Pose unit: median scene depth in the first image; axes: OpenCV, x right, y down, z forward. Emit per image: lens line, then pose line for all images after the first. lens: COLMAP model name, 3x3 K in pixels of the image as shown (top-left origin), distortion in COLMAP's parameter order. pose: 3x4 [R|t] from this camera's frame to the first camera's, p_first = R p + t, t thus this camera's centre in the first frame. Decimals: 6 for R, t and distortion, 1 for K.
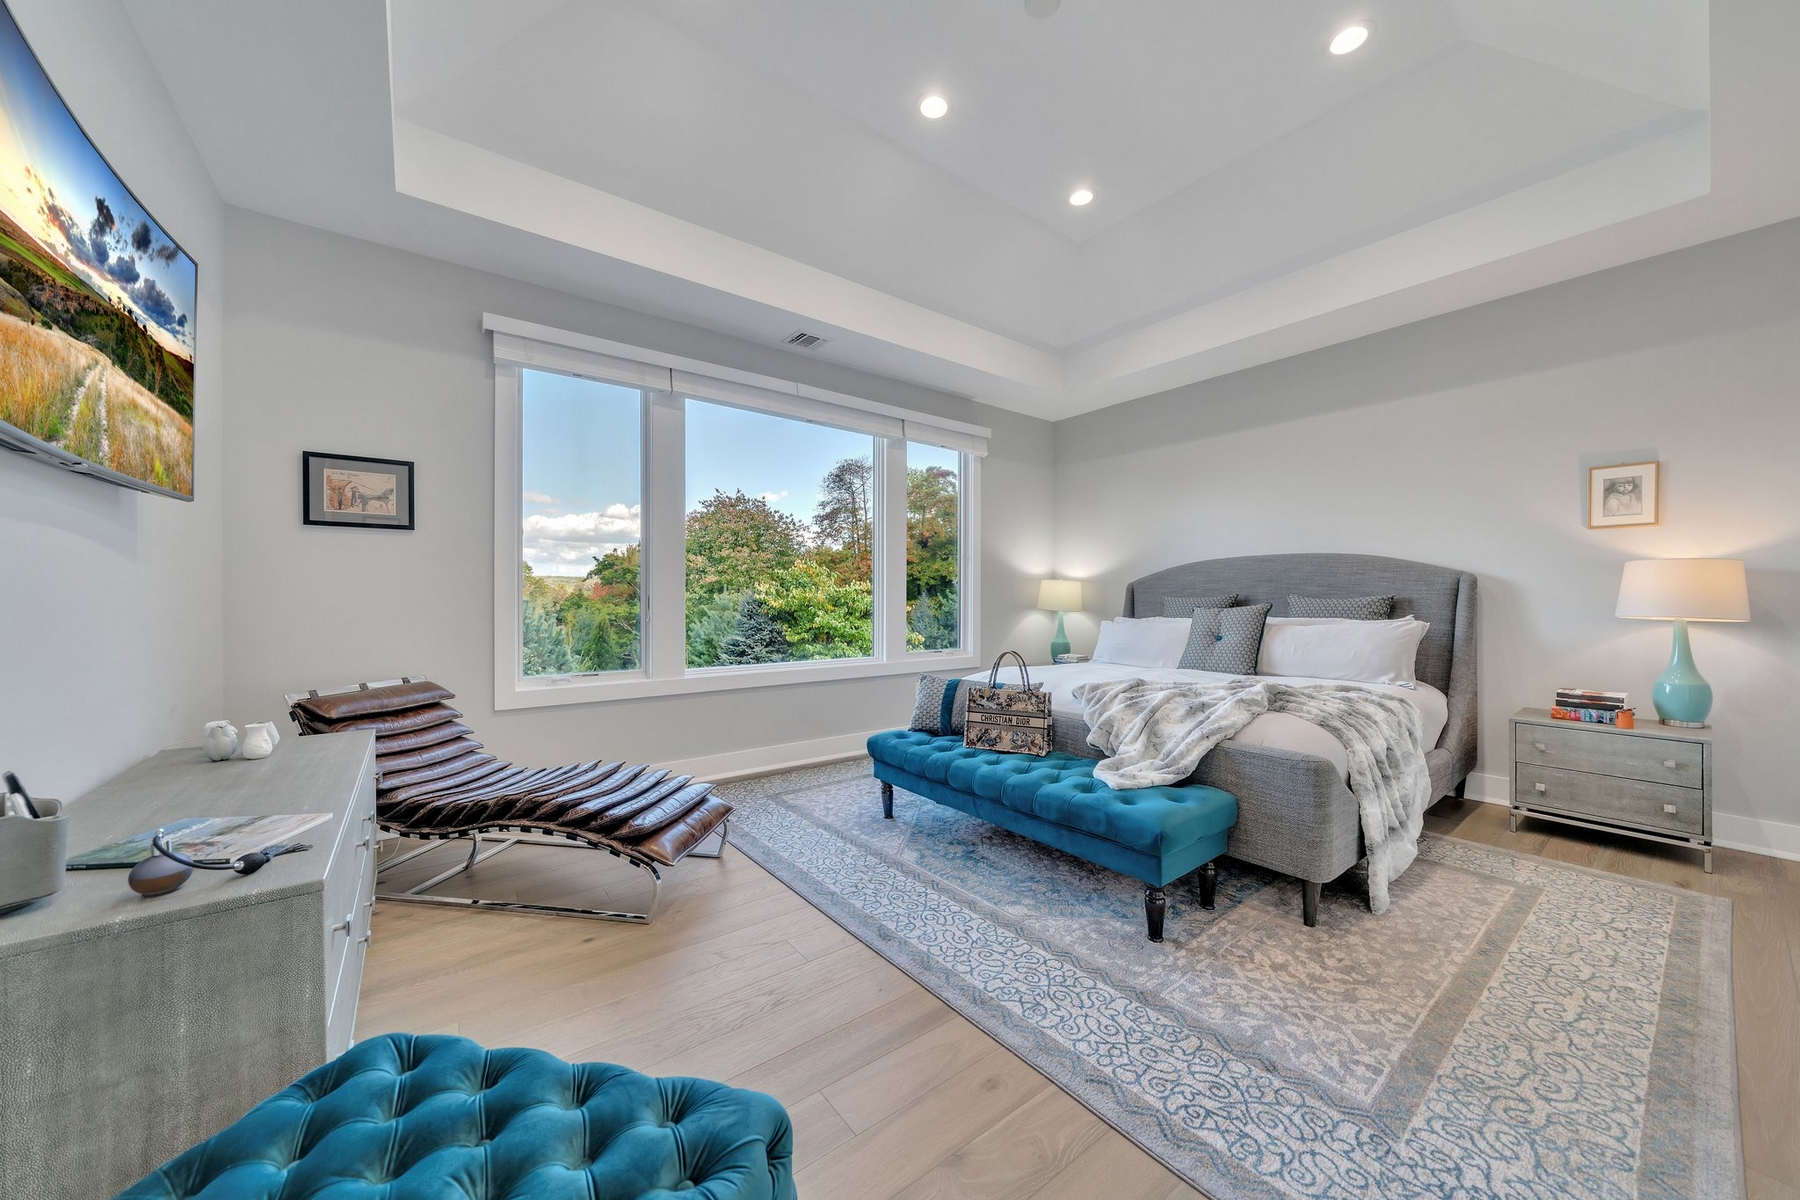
lens RADIAL K [[619.7, 0, 902.2], [0, 619.7, 590.5], [0, 0, 1]] dist [-0.001353, 0.000318]
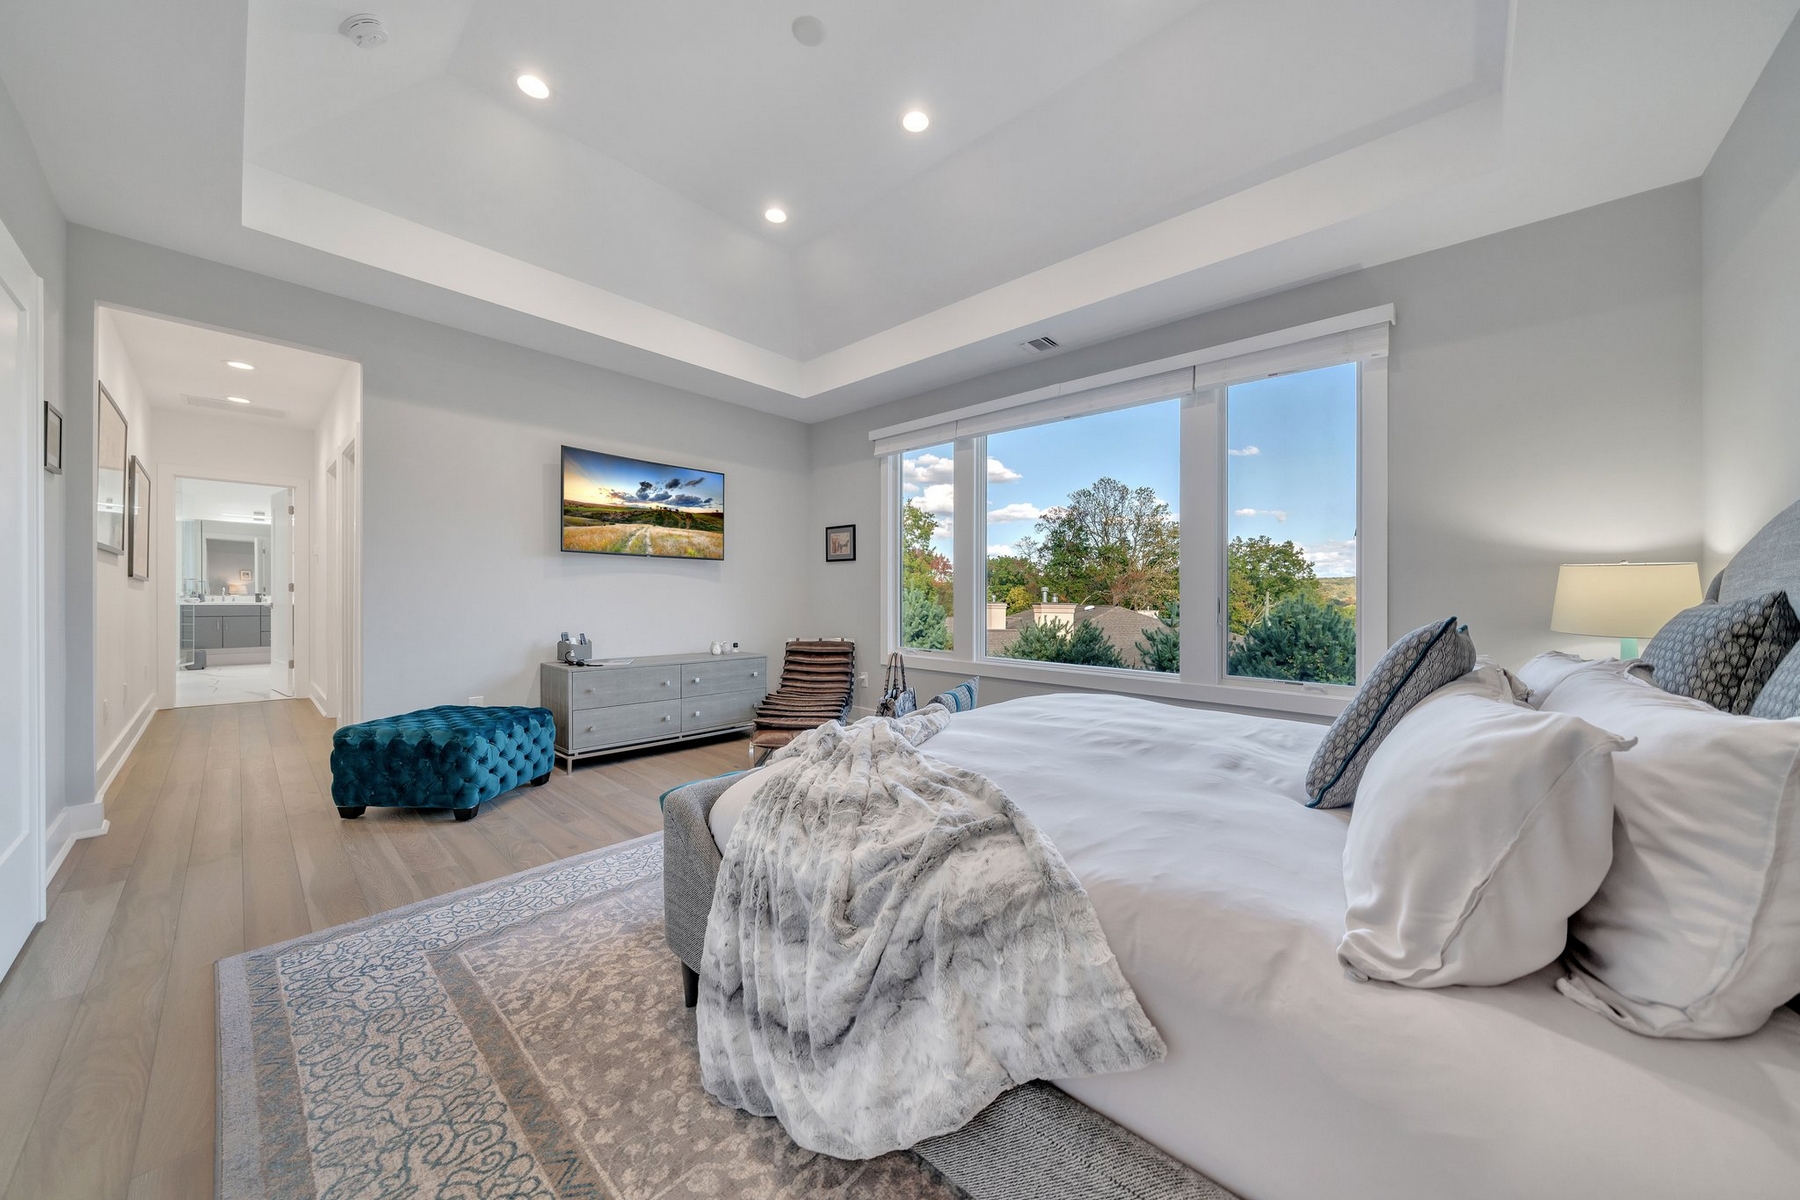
lens RADIAL K [[619.7, 0, 902.2], [0, 619.7, 590.5], [0, 0, 1]] dist [-0.001353, 0.000318]
pose [[0.173072, -0.008356, -0.984874, 2.145868], [-0.000174, 0.999964, -0.008514, 0.018432], [0.984909, 0.001645, 0.173064, 1.619195]]
